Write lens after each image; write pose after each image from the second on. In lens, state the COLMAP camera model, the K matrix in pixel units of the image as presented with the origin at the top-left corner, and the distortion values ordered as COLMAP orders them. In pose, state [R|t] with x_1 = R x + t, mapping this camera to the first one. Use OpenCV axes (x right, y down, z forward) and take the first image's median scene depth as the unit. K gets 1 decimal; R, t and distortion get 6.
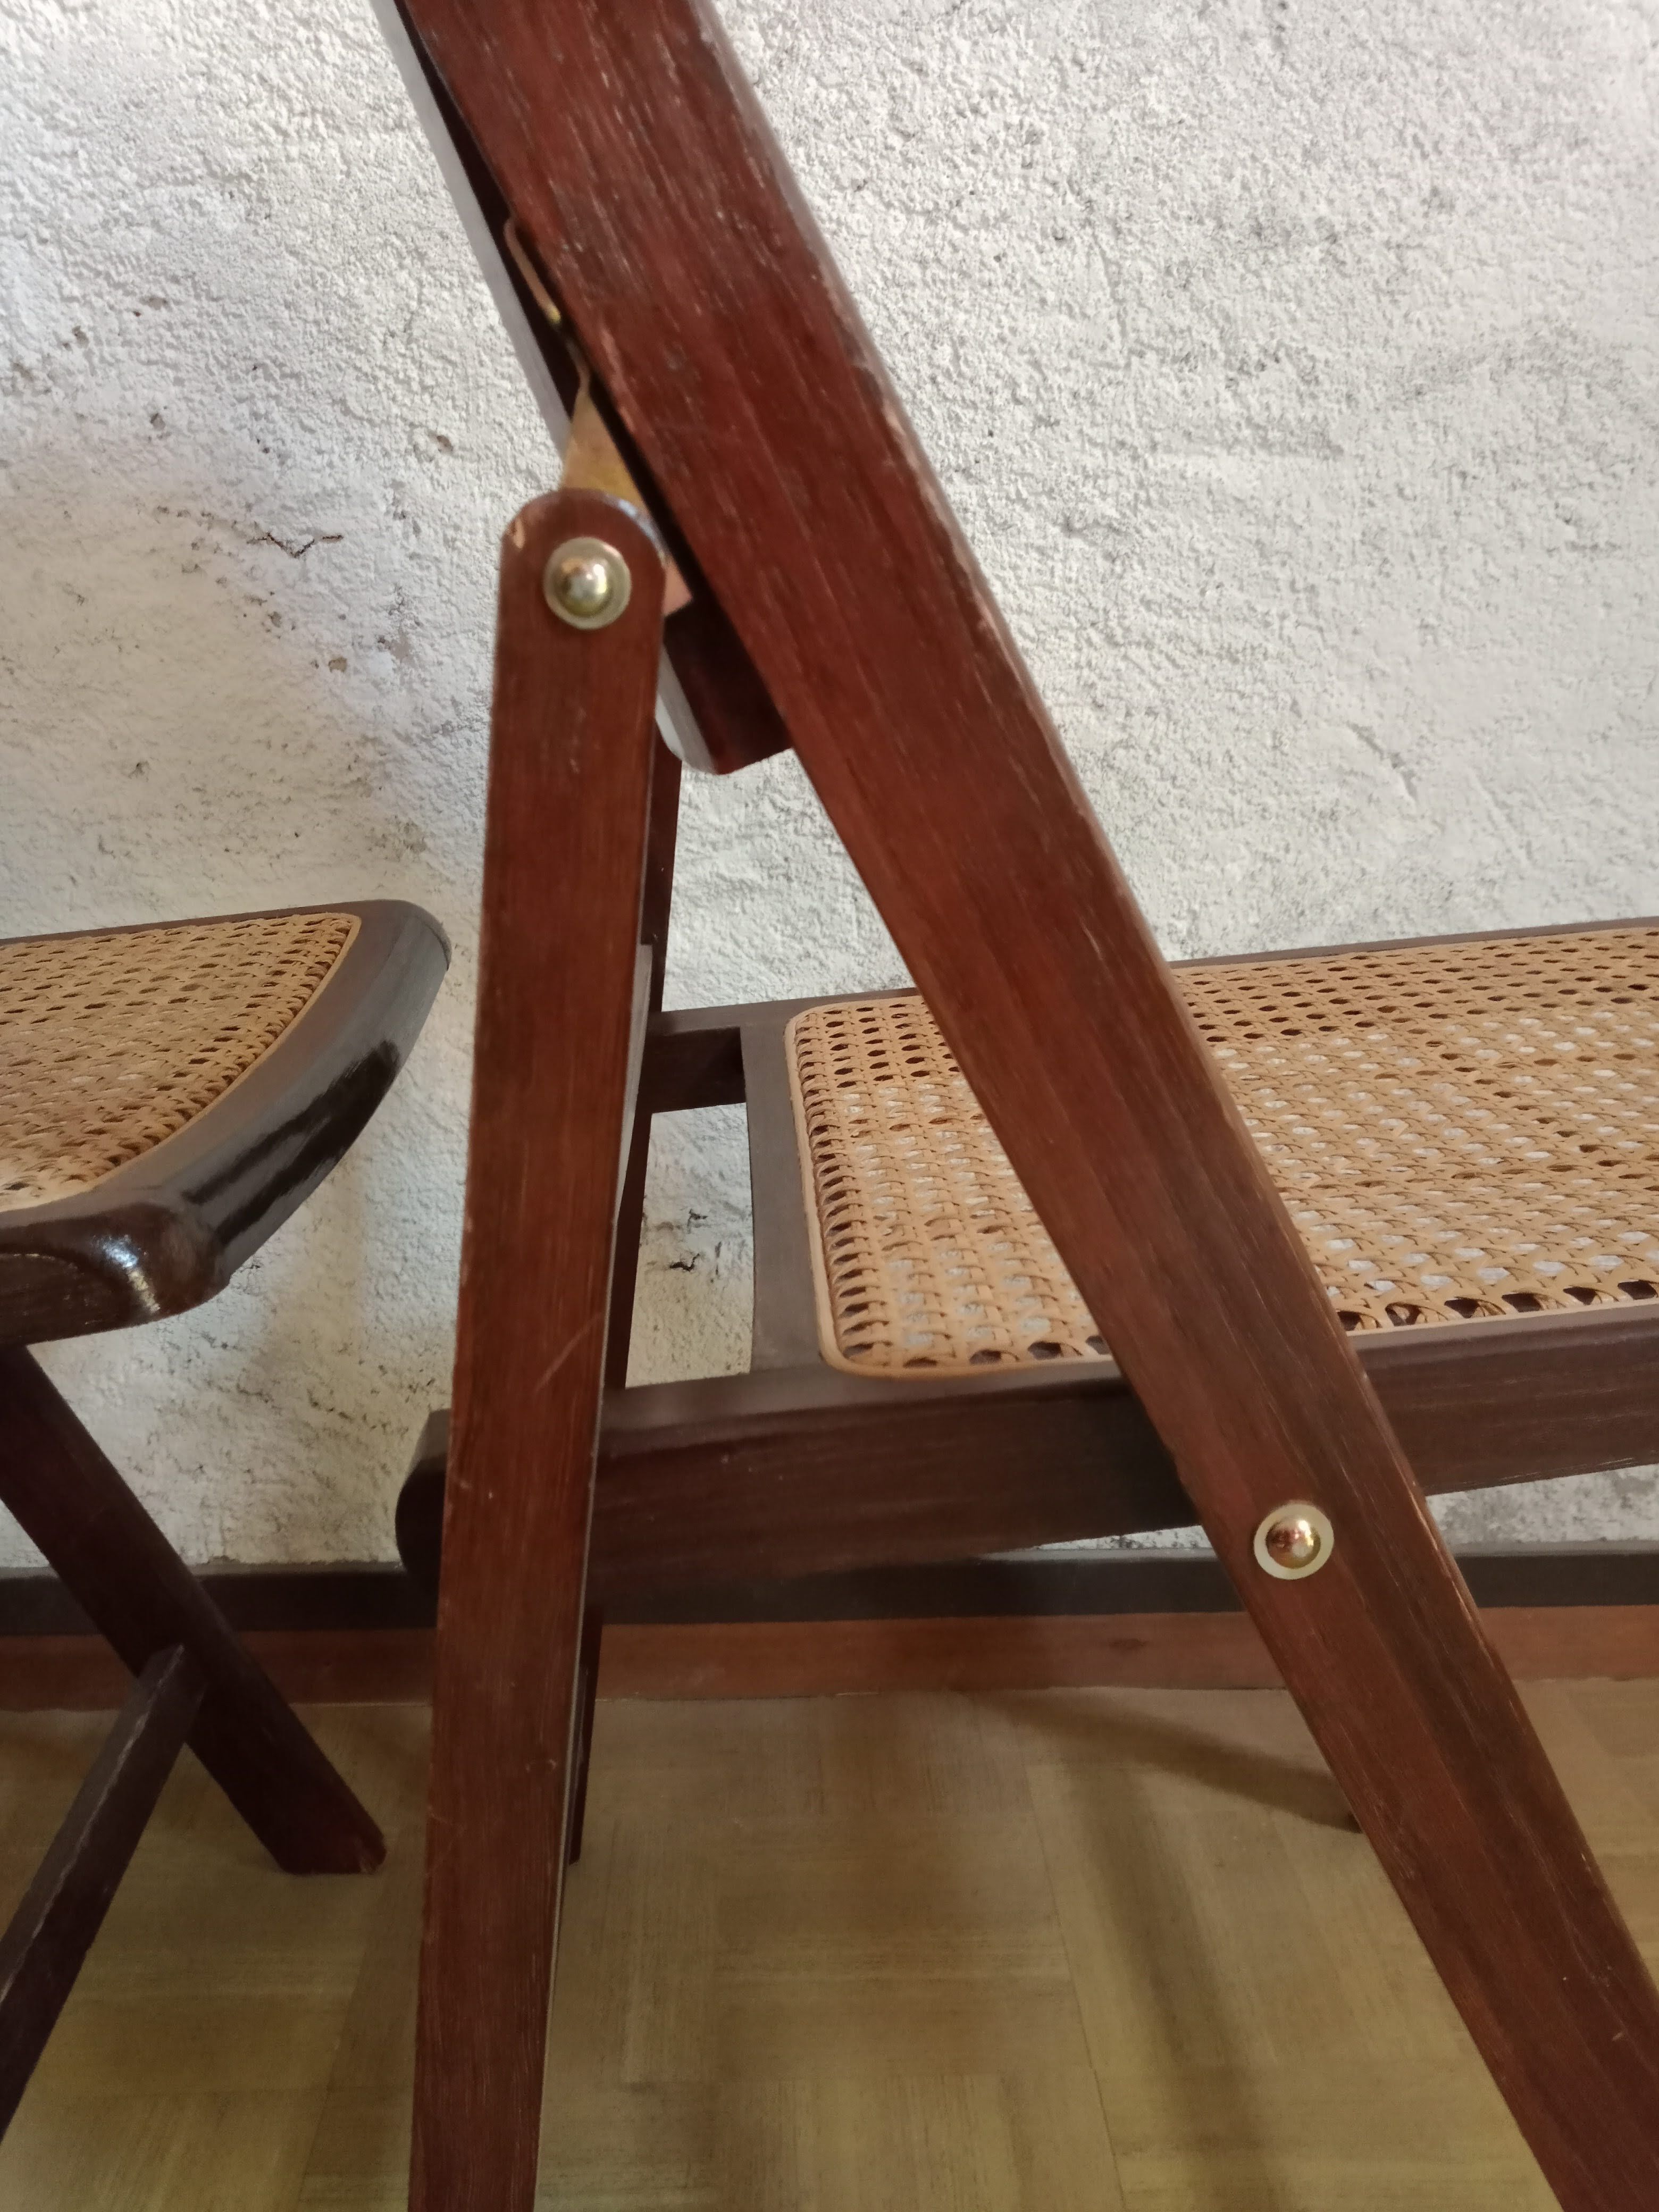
lens RADIAL K [[1699.9, 0, 843.2], [0, 1699.9, 1119.6], [0, 0, 1]] dist [-0.006604, 0.010109]
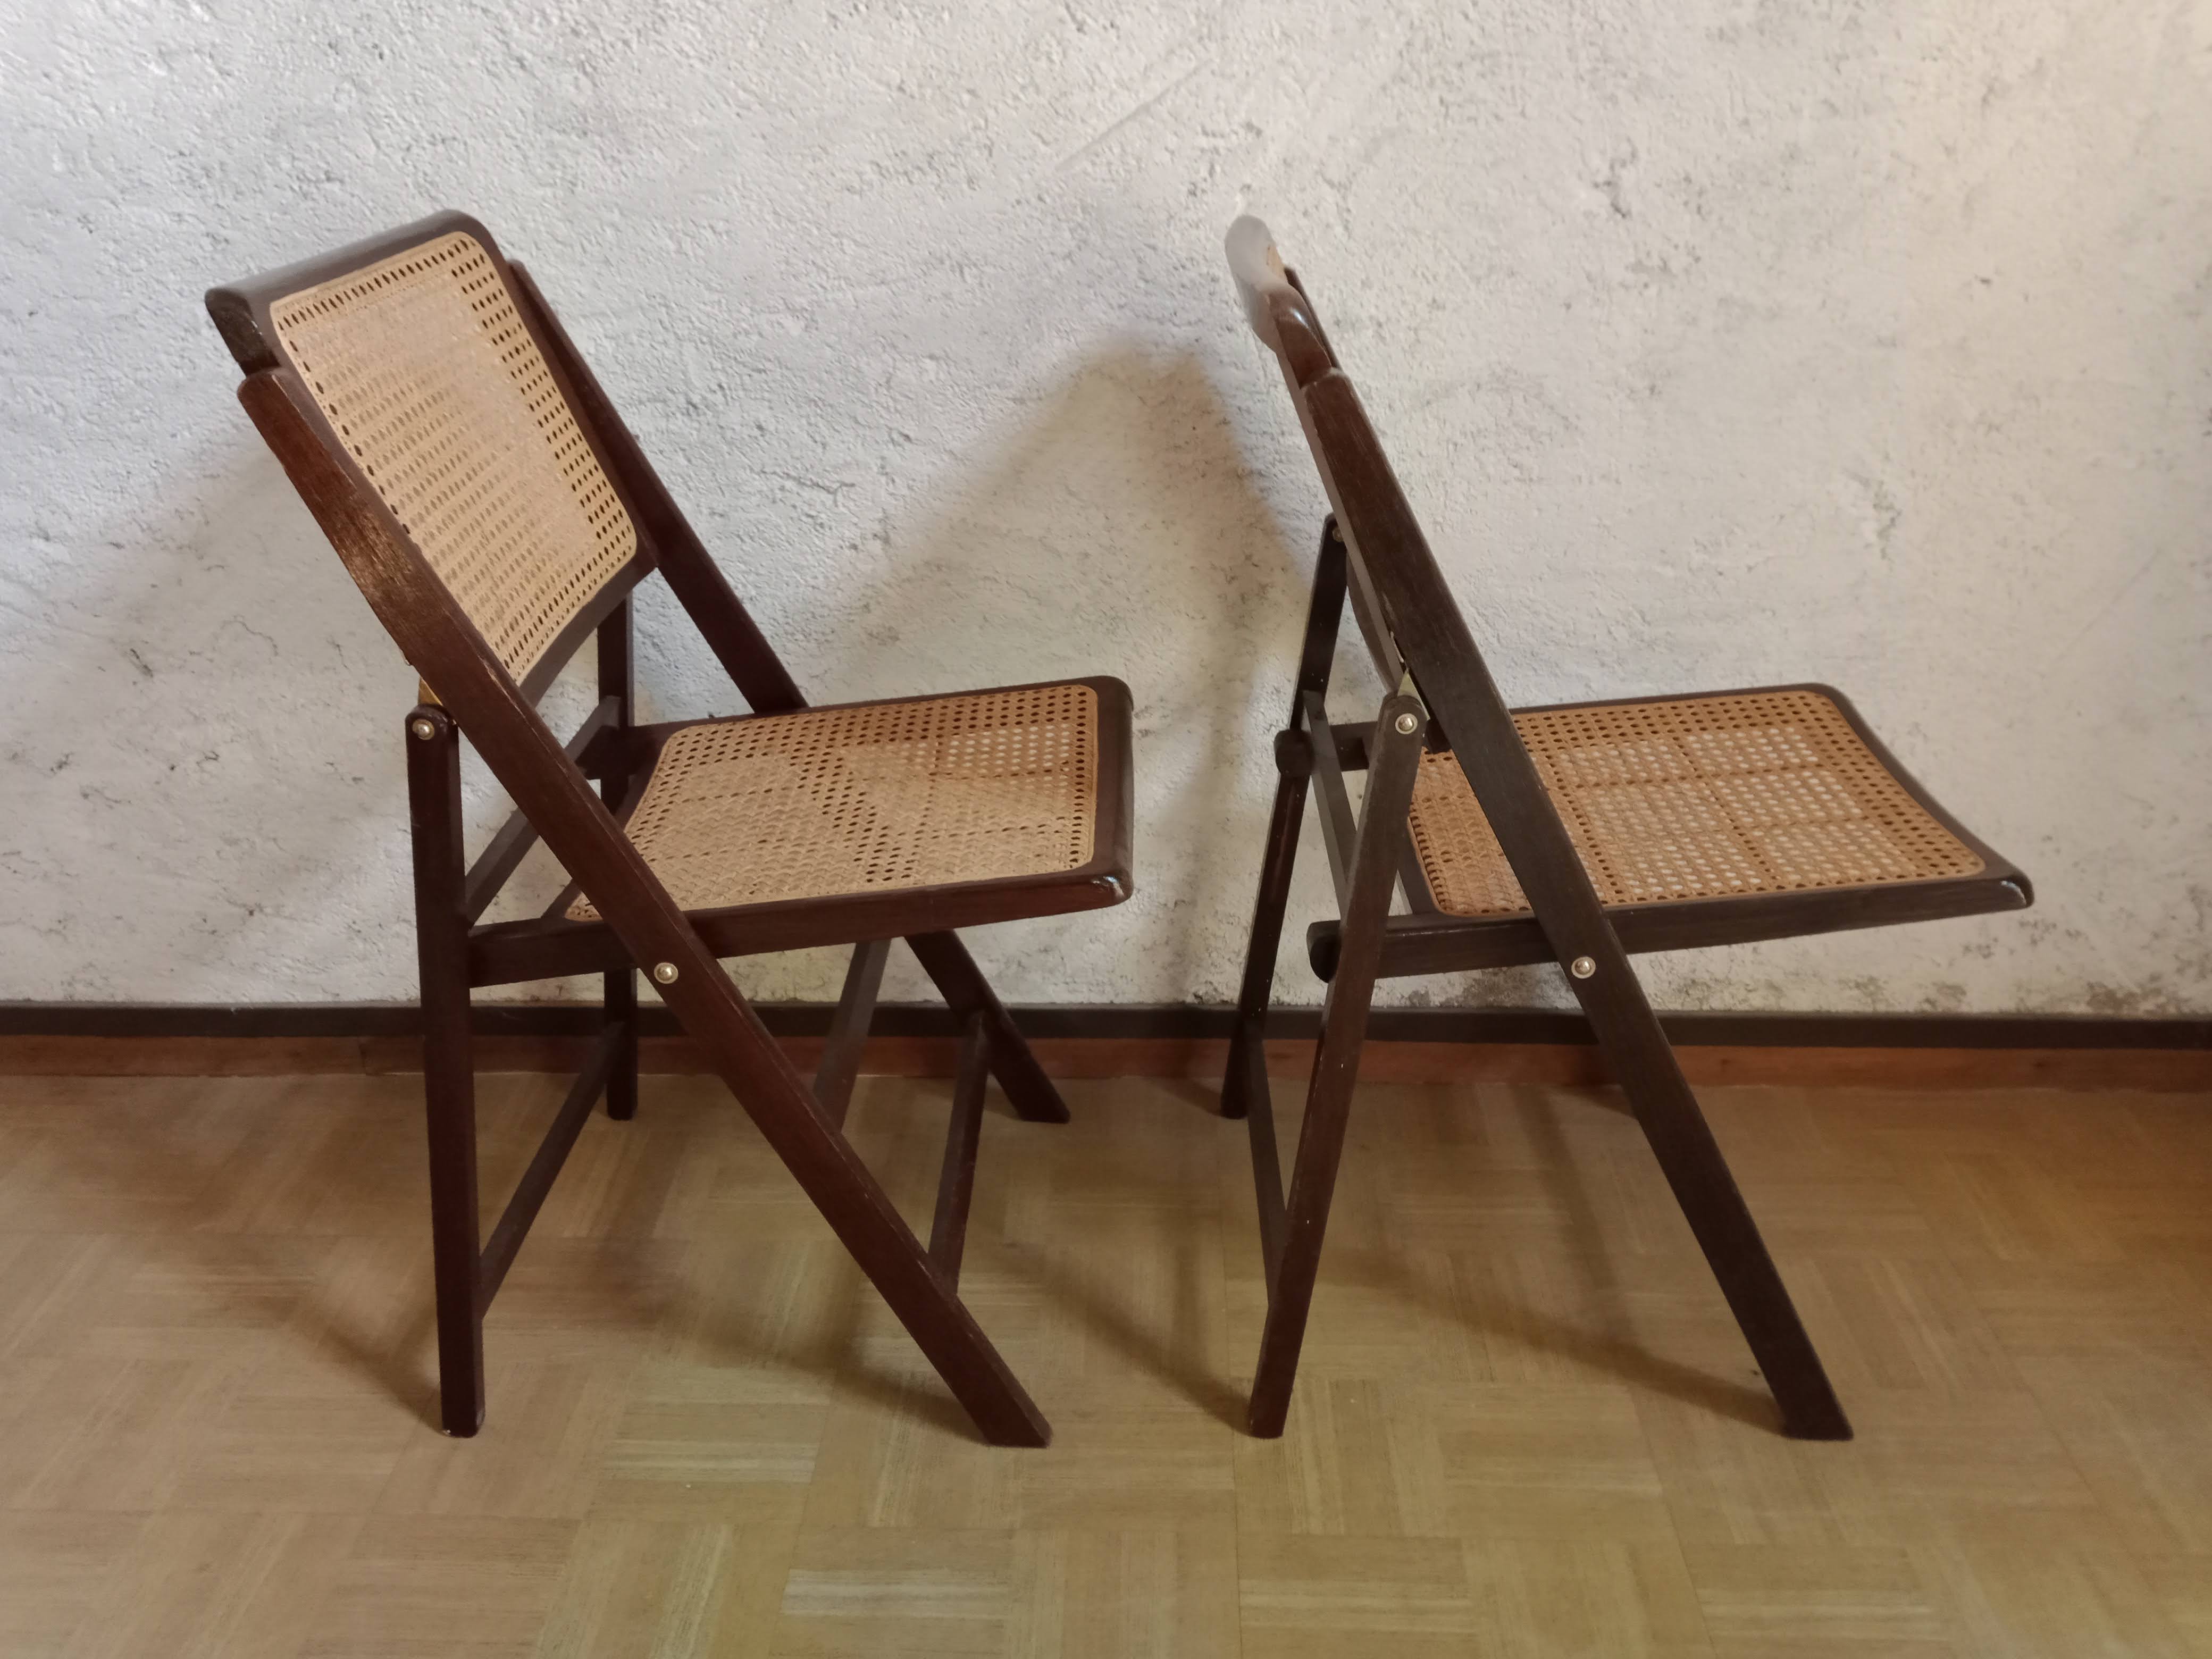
lens RADIAL K [[1699.9, 0, 1113.0], [0, 1699.9, 823.7], [0, 0, 1]] dist [-0.006604, 0.010109]
pose [[0.996959, 0.016692, -0.076121, 0.148294], [-0.004606, 0.987706, 0.156254, -0.268335], [0.077793, -0.155428, 0.984779, -0.928778]]
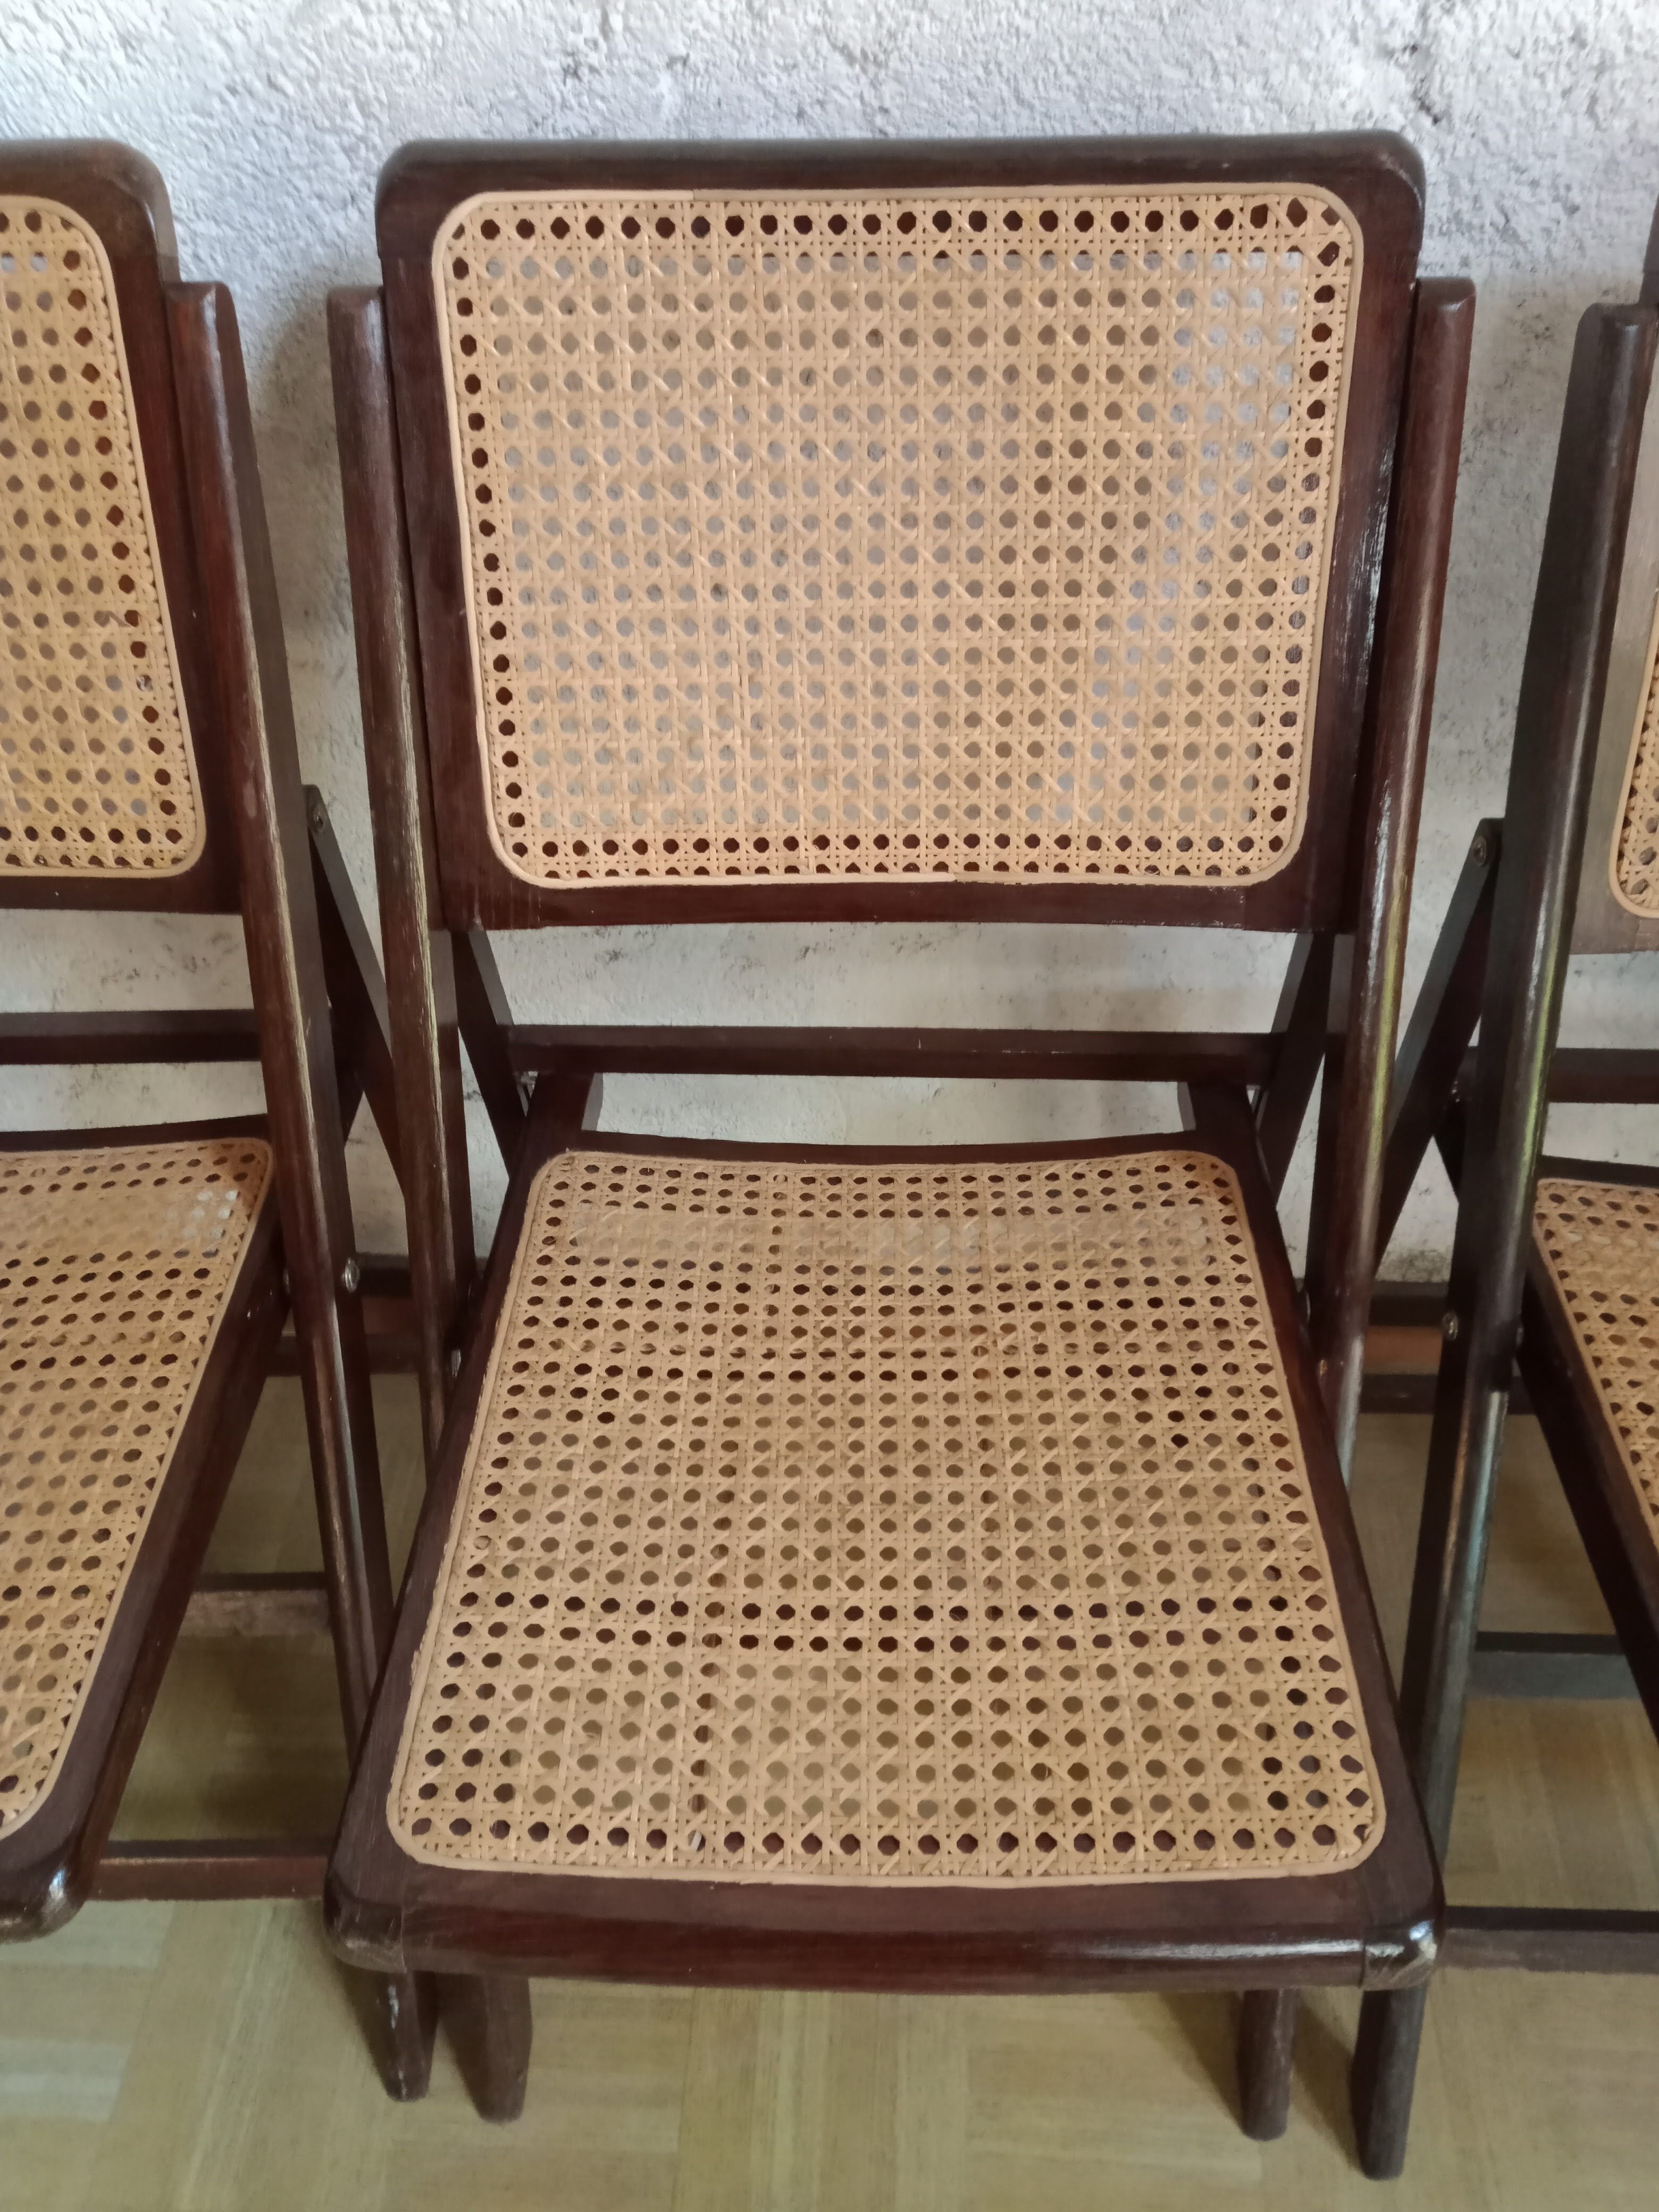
lens RADIAL K [[1699.9, 0, 833.1], [0, 1699.9, 1104.1], [0, 0, 1]] dist [-0.006604, 0.010109]
pose [[0.995126, 0.050145, -0.084907, 0.324029], [-0.001845, 0.870367, 0.492401, -0.613569], [0.098592, -0.489844, 0.866217, -0.081046]]
